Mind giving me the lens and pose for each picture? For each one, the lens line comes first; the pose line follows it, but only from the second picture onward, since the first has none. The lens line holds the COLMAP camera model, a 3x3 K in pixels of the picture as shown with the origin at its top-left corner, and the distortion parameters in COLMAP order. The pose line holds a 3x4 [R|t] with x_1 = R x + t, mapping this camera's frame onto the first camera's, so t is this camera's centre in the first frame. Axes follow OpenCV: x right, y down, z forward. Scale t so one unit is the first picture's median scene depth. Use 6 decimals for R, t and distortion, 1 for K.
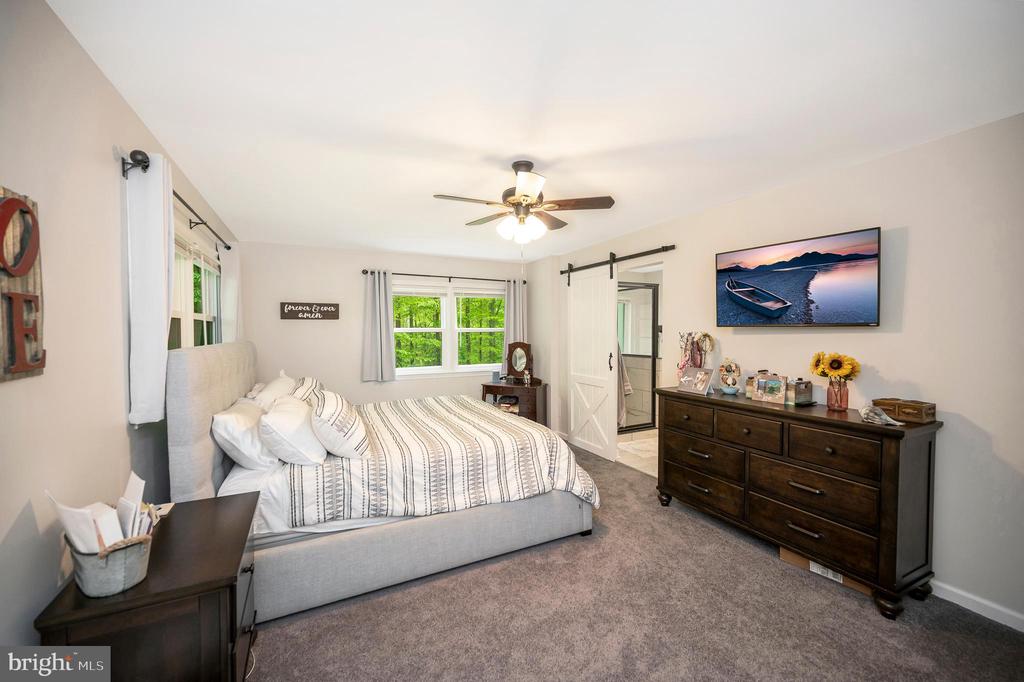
lens RADIAL K [[411.2, 0, 508.4], [0, 411.2, 341.5], [0, 0, 1]] dist [0.000444, -0.000039]
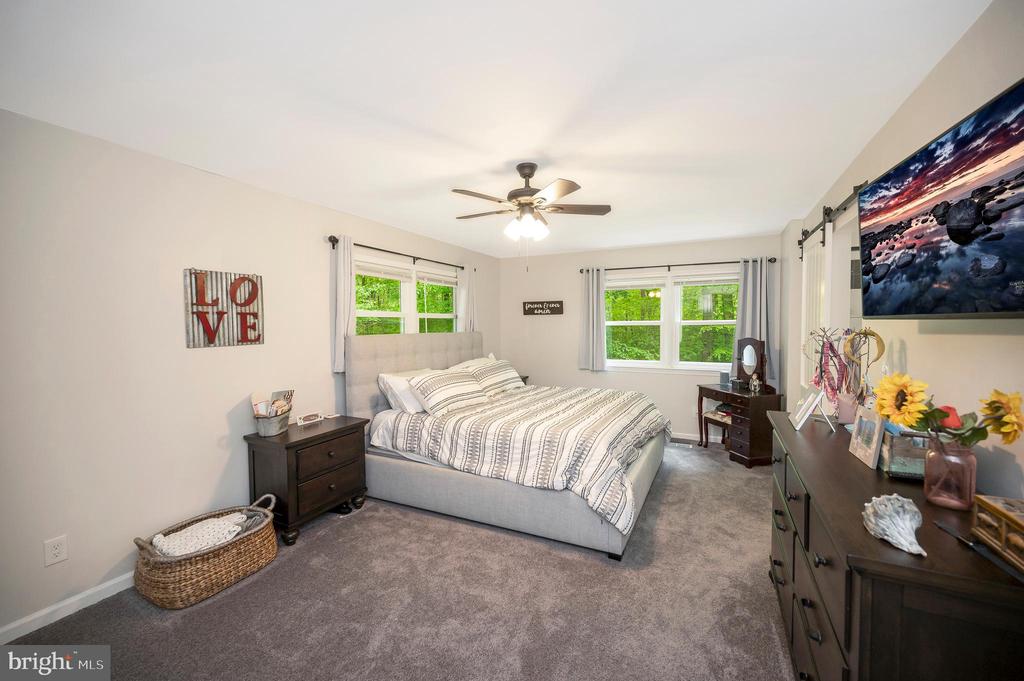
lens RADIAL K [[411.2, 0, 508.4], [0, 411.2, 341.0], [0, 0, 1]] dist [0.000444, -0.000039]
pose [[0.600293, 0.033081, -0.799096, 0.445935], [-0.017666, 0.999449, 0.028104, -0.007923], [0.799585, -0.002754, 0.600546, 0.178586]]
